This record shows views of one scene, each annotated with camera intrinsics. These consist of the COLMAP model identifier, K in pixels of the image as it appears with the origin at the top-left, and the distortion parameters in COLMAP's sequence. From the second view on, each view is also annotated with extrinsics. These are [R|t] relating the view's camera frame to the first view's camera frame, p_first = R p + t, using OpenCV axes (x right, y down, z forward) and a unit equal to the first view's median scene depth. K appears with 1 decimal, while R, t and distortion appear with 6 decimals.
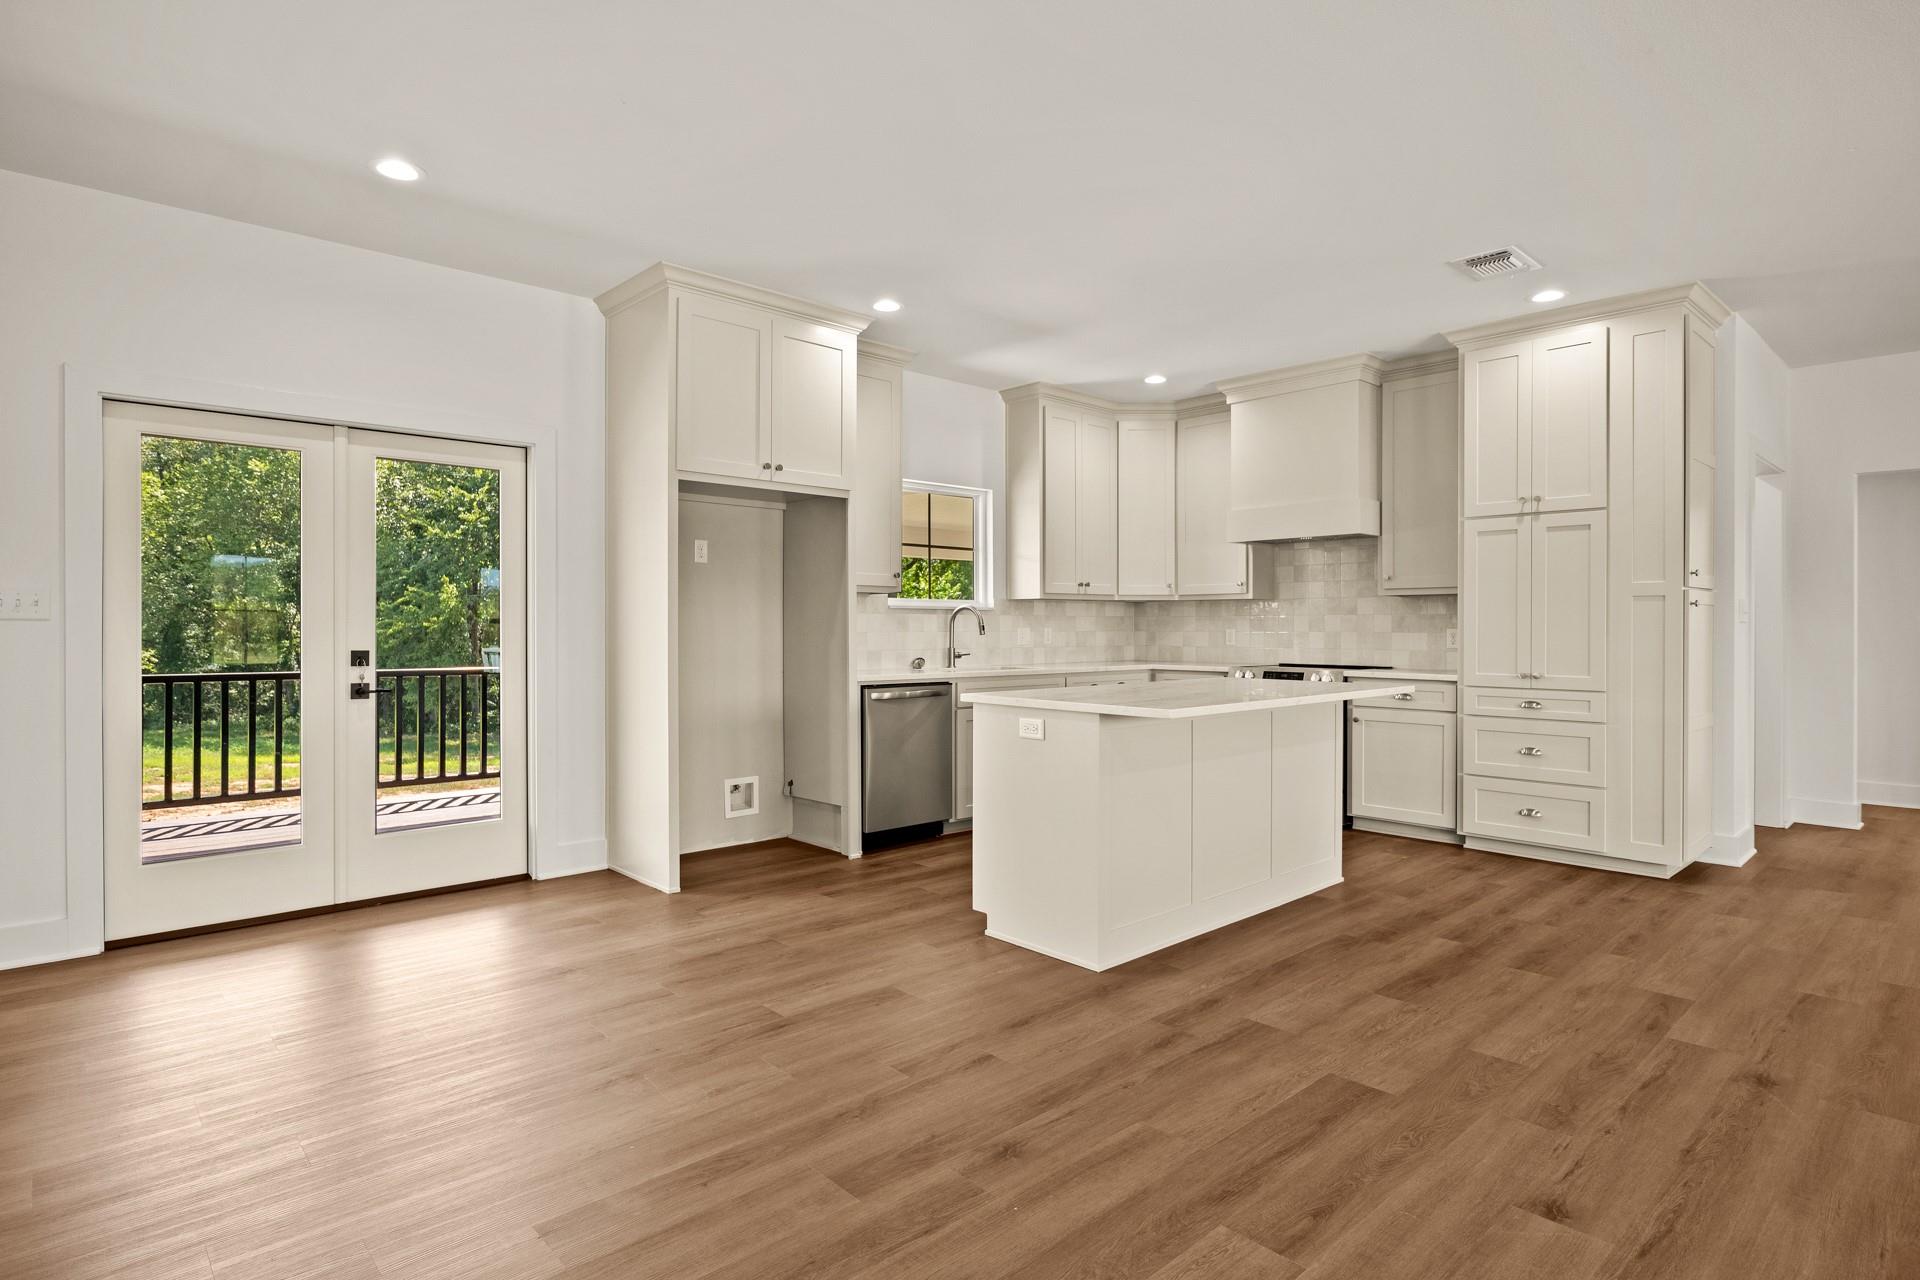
lens RADIAL K [[996.4, 0, 963.9], [0, 996.4, 631.8], [0, 0, 1]] dist [-0.010027, 0.000581]
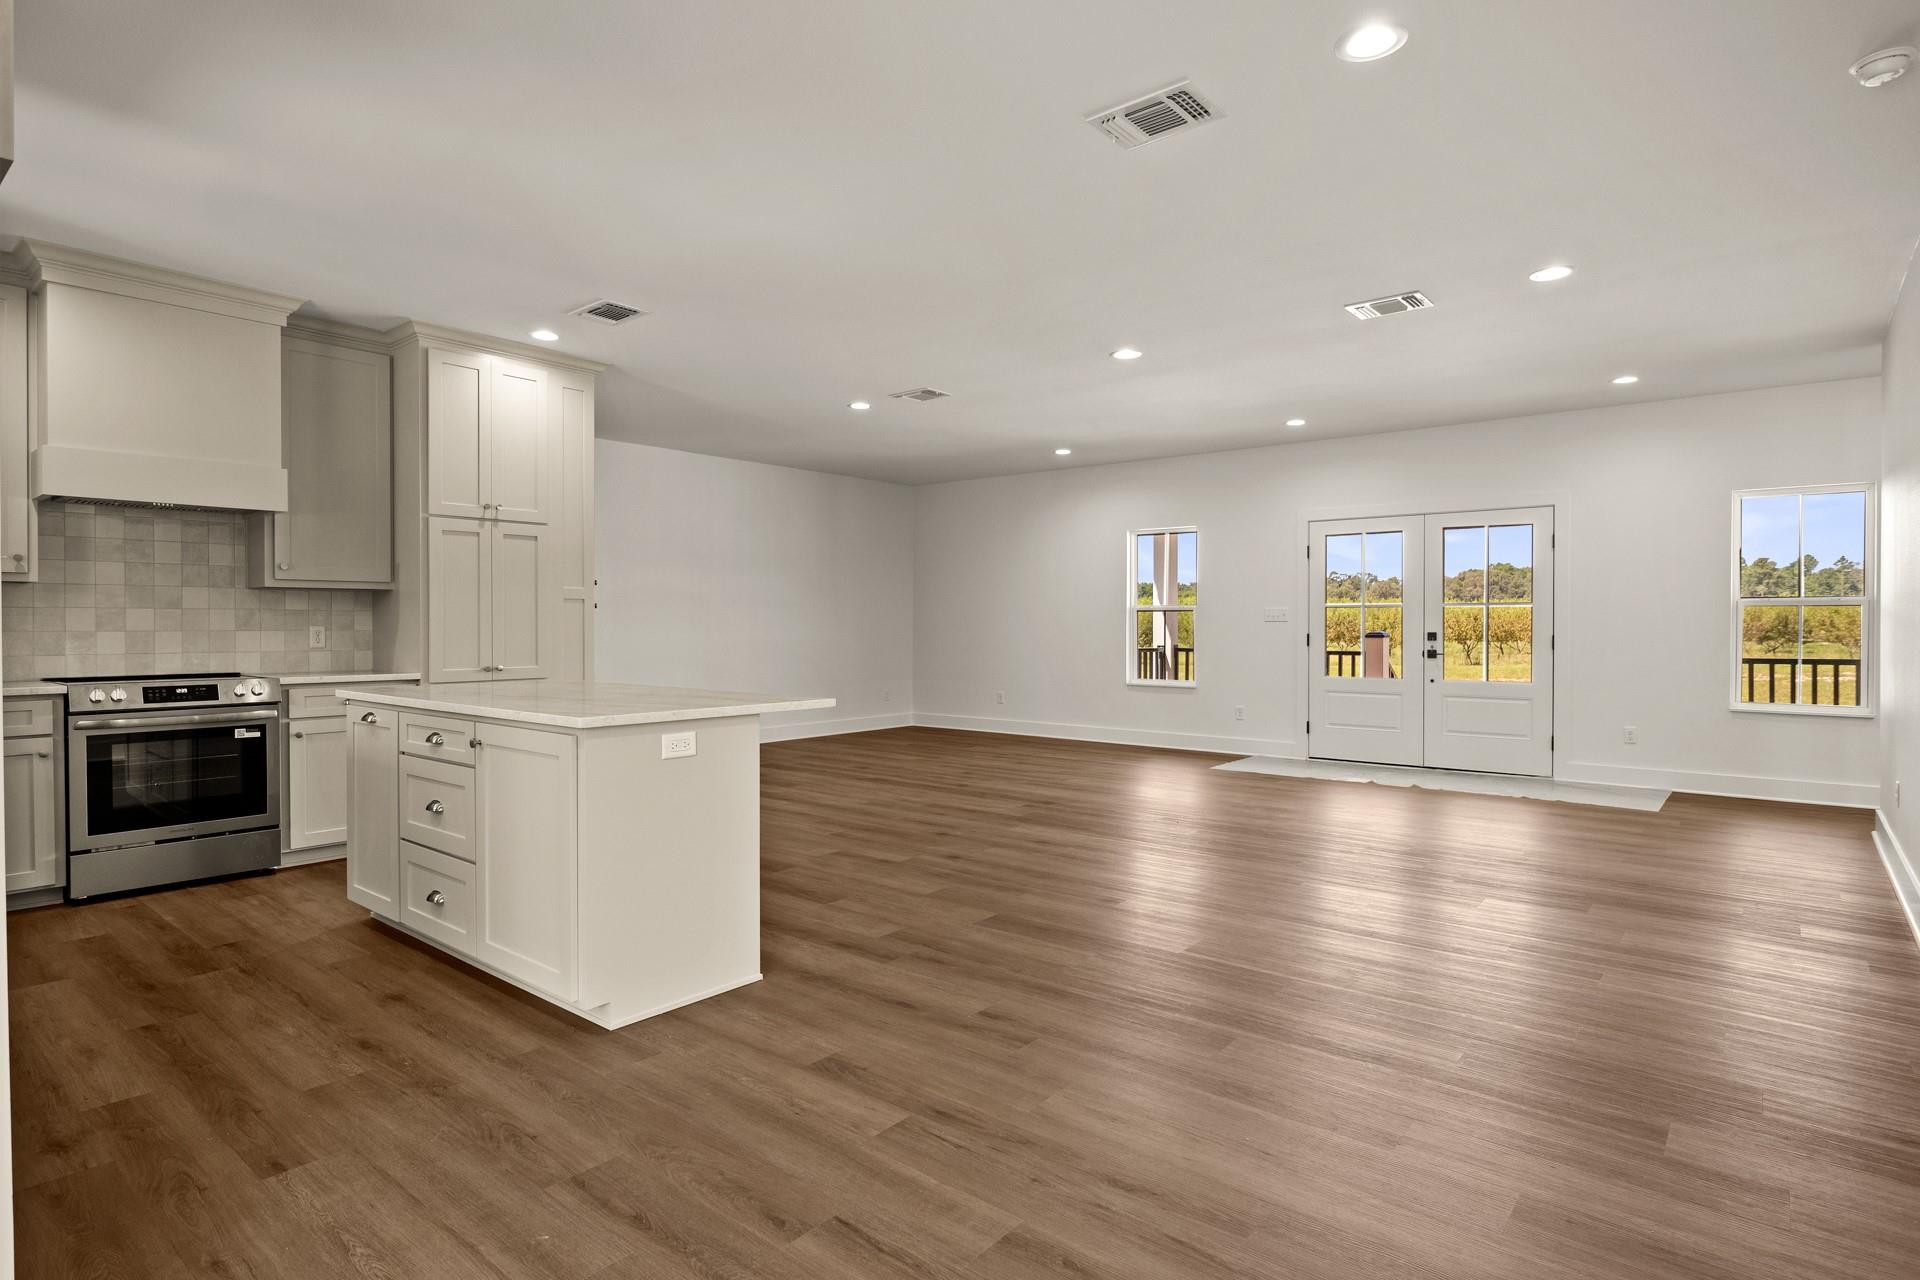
lens RADIAL K [[996.4, 0, 963.9], [0, 996.4, 631.8], [0, 0, 1]] dist [-0.010027, 0.000581]
pose [[-0.135502, -0.009098, 0.990735, -0.592594], [0.005631, 0.999935, 0.009953, -0.004406], [-0.990761, 0.006927, -0.135442, 0.649585]]
